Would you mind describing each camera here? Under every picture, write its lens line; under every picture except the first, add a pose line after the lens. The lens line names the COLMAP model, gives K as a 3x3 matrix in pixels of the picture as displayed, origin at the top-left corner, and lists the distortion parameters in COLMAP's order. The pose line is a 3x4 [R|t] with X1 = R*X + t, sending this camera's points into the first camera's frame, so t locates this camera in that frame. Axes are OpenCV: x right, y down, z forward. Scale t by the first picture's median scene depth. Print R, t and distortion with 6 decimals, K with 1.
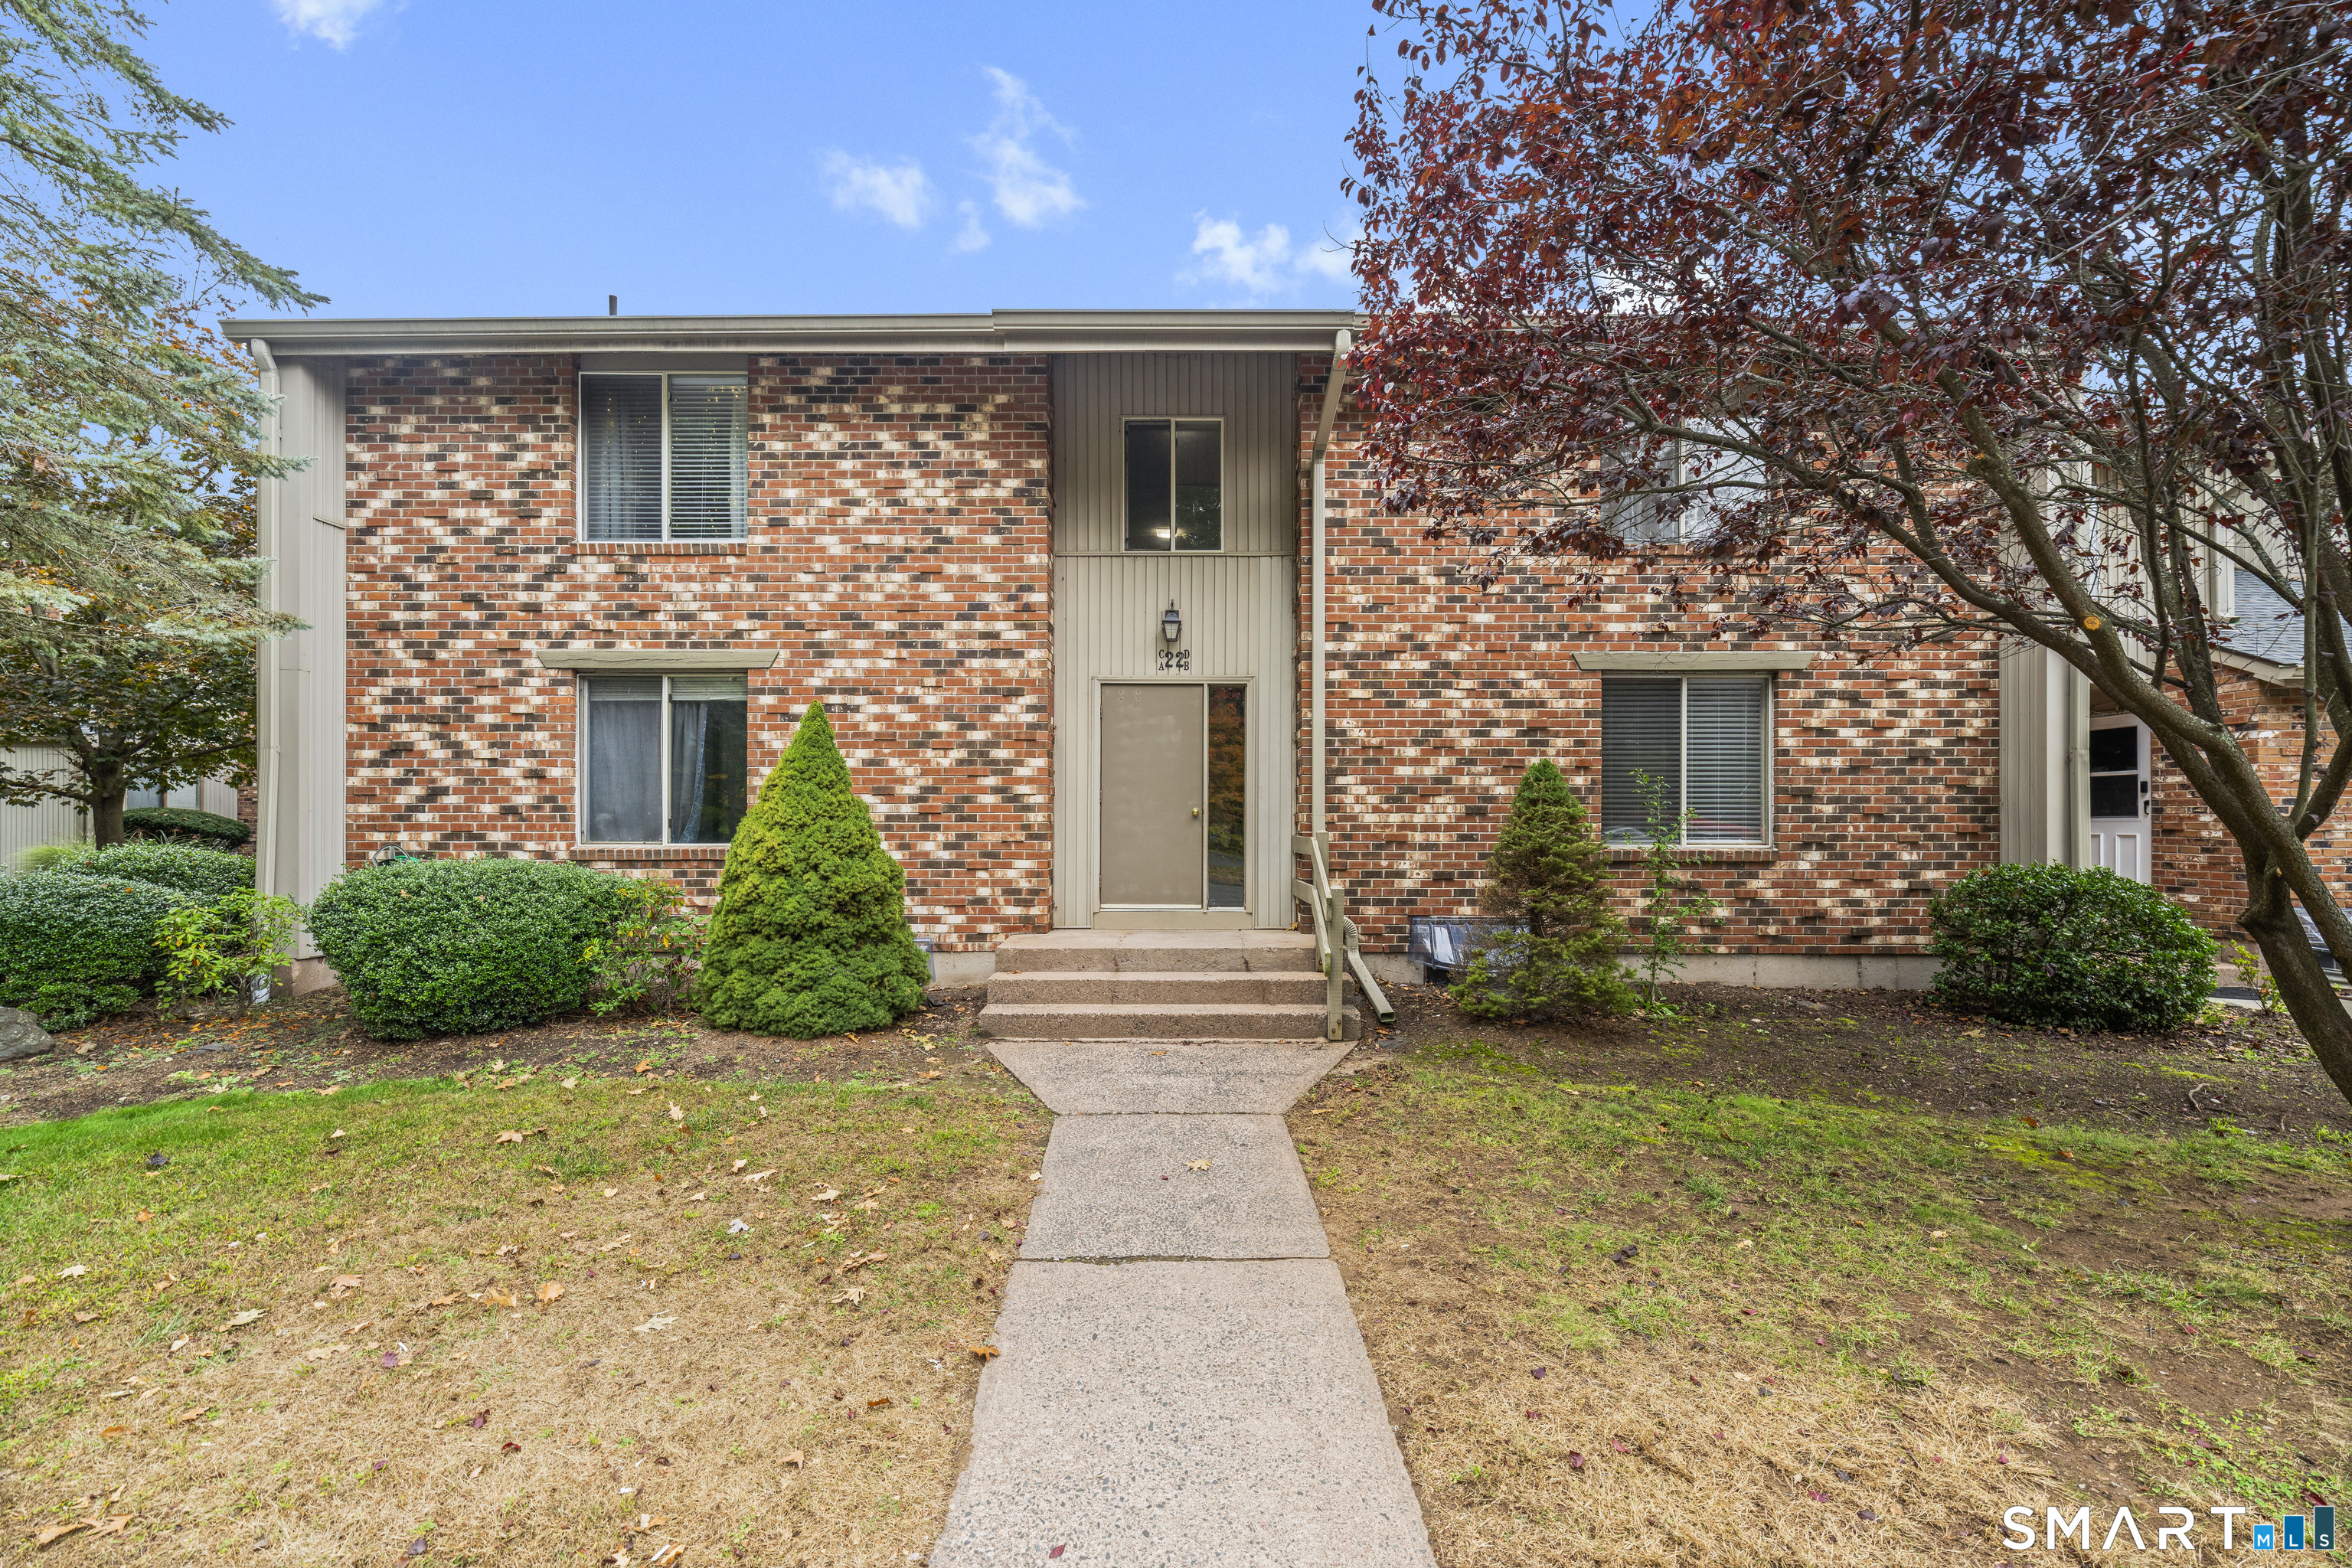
lens RADIAL K [[916.9, 0, 1176.6], [0, 916.9, 782.4], [0, 0, 1]] dist [0.000182, 0.000015]
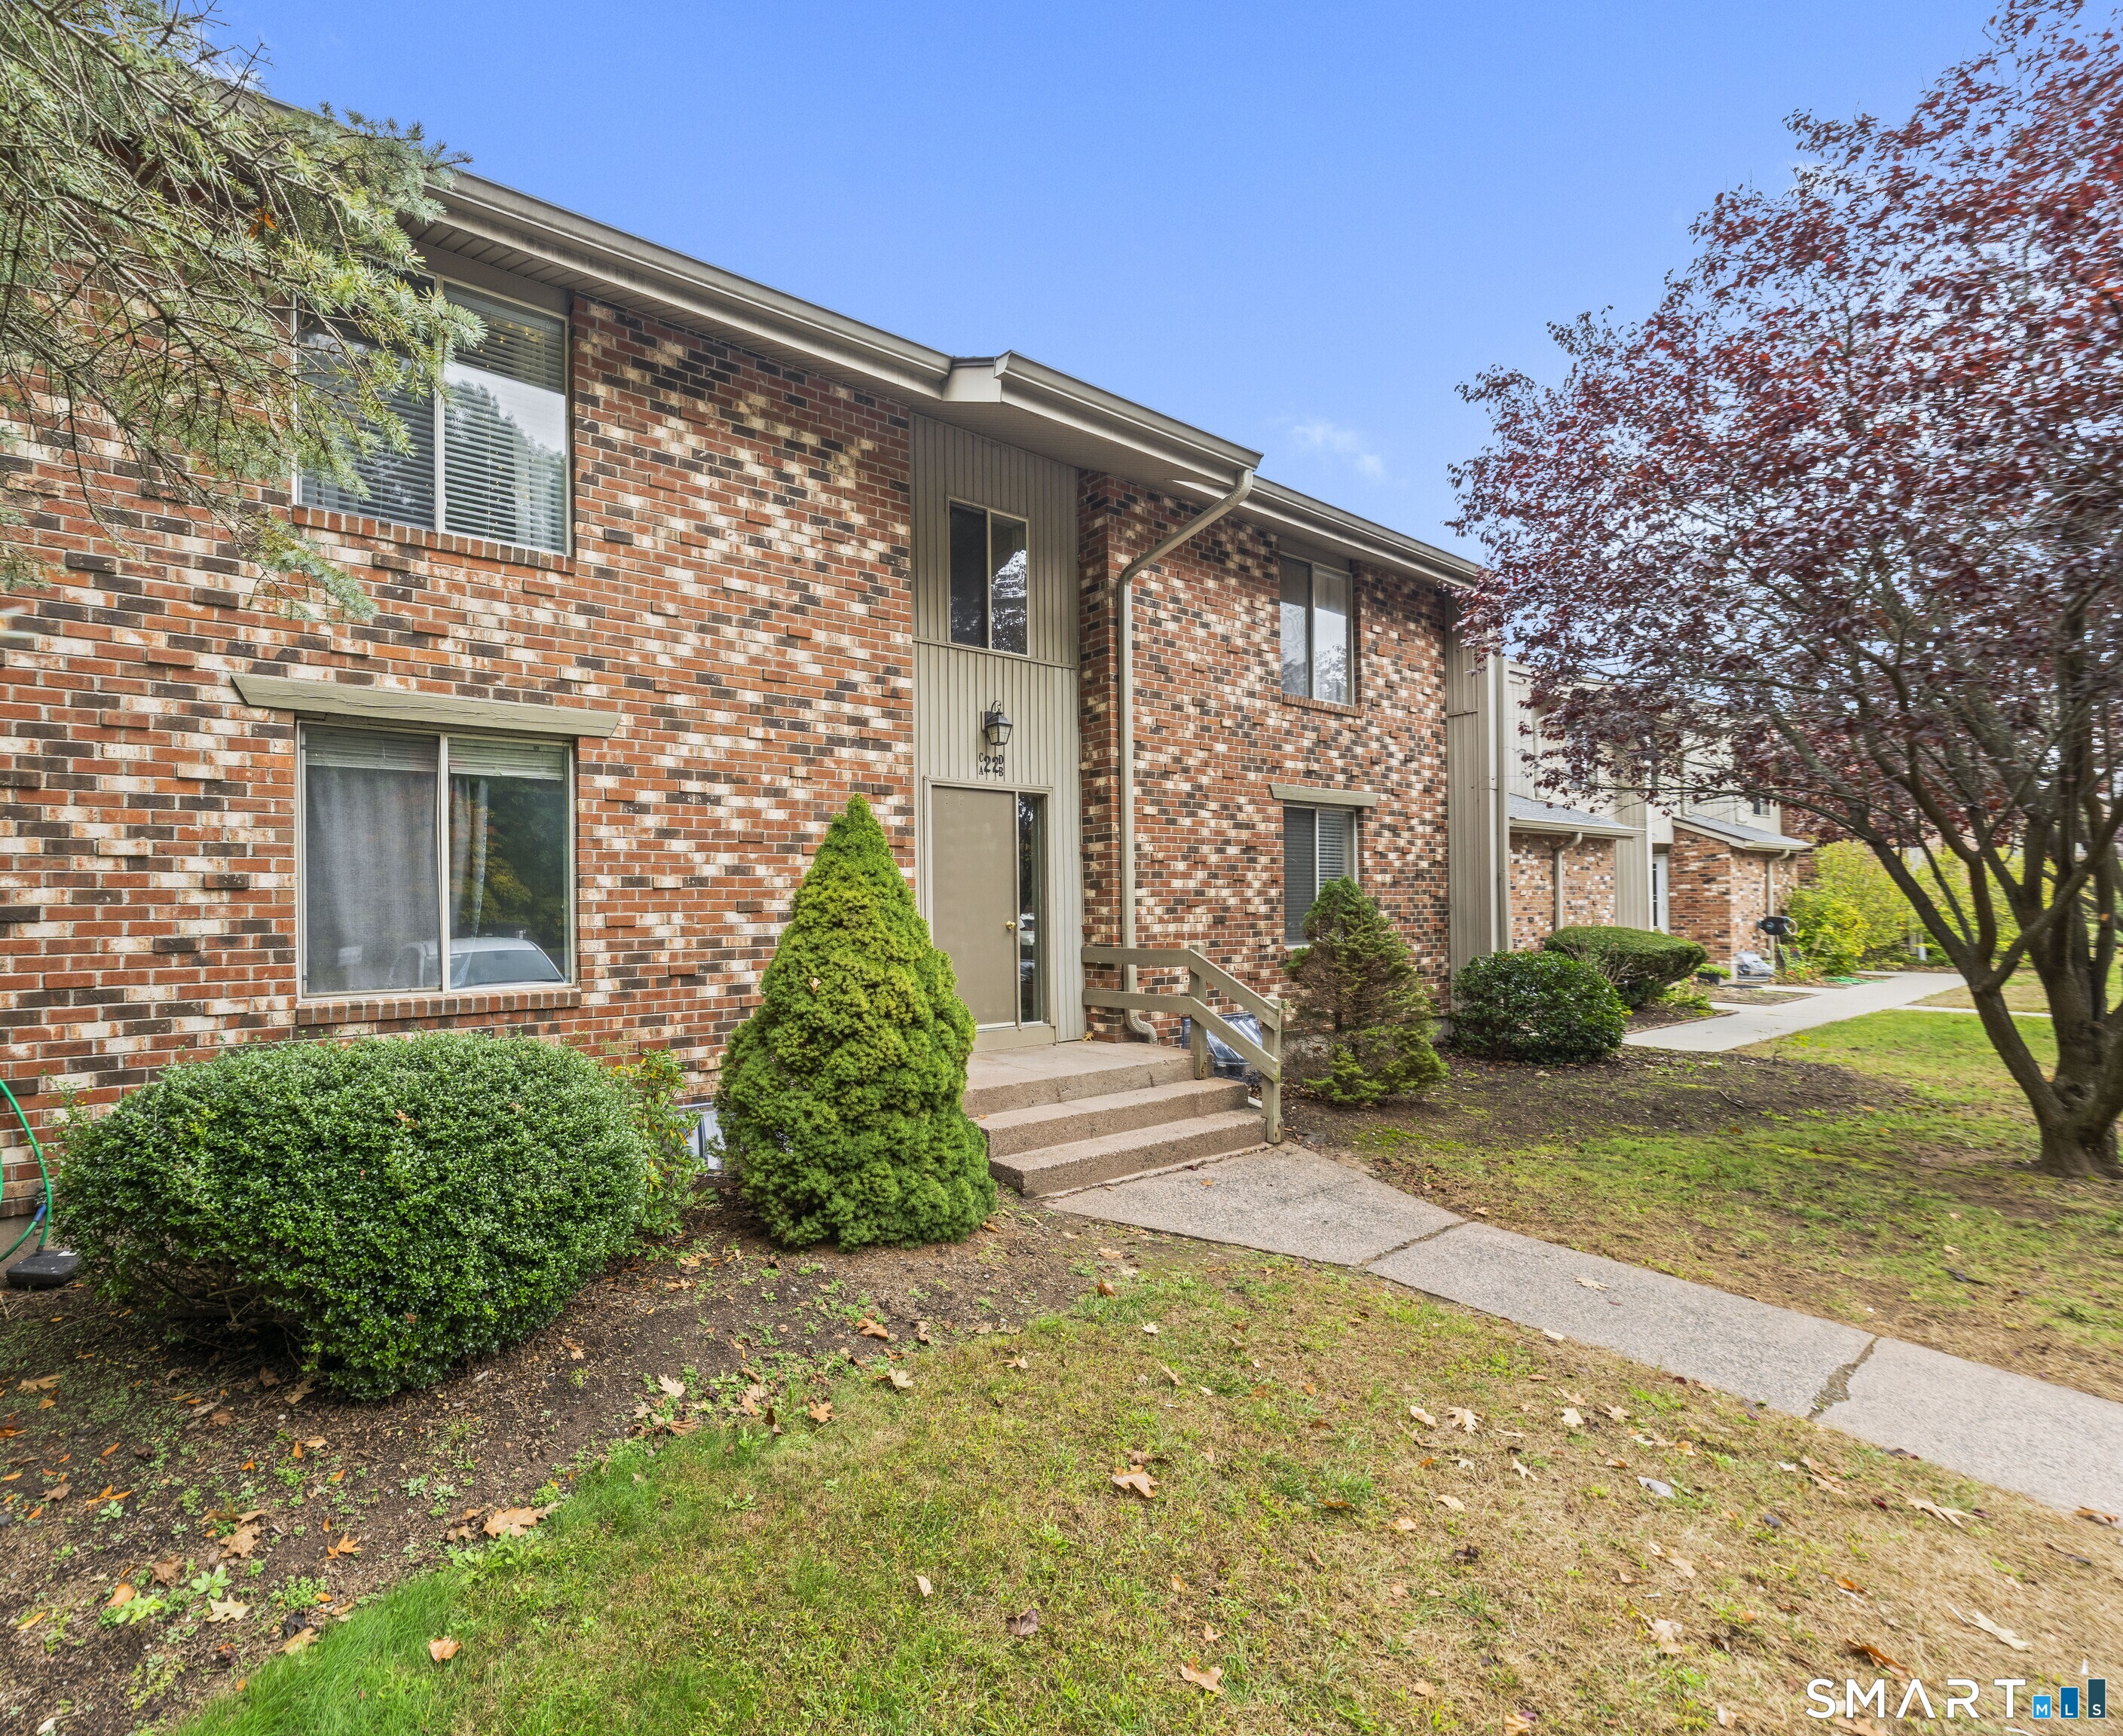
lens RADIAL K [[877.3, 0, 1061.2], [0, 877.3, 882.7], [0, 0, 1]] dist [0.000857, -0.000584]
pose [[0.861294, 0.008324, 0.508038, -0.471429], [-0.007078, 0.999965, -0.004385, -0.009960], [-0.508057, 0.000181, 0.861323, 0.218658]]
